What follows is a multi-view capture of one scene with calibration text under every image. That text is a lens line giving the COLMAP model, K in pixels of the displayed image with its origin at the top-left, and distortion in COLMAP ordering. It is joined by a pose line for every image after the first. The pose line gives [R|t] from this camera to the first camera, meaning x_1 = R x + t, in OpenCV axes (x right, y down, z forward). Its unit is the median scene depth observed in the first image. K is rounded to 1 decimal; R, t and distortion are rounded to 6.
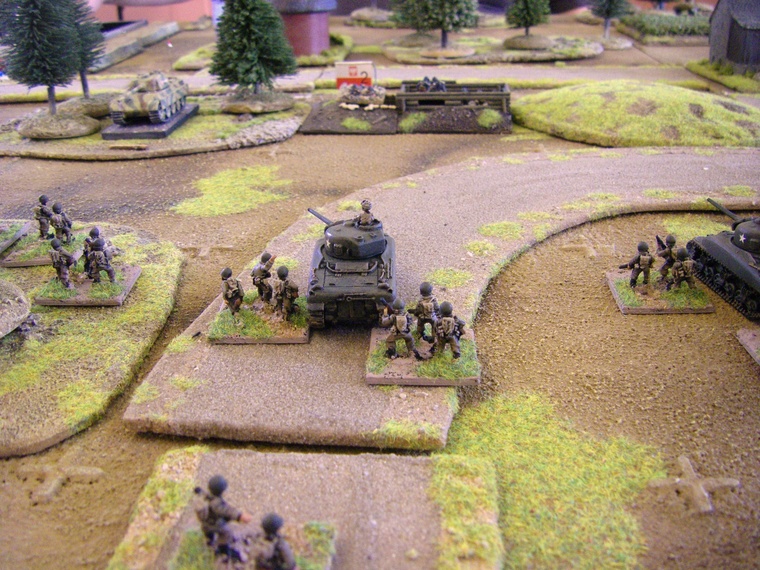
lens RADIAL K [[823.7, 0, 380.0], [0, 823.7, 285.0], [0, 0, 1]] dist [-0.174887, 0.159807]
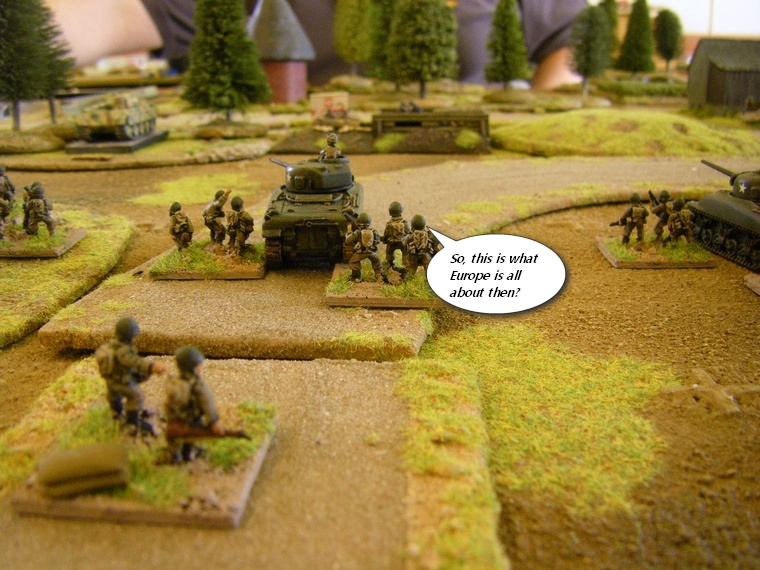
lens RADIAL K [[823.7, 0, 380.0], [0, 823.7, 285.0], [0, 0, 1]] dist [-0.174887, 0.159807]
pose [[0.999706, 0.007549, 0.023029, 0.016769], [-0.004509, 0.991590, -0.129342, 0.176896], [-0.023812, 0.129200, 0.991333, 0.116894]]
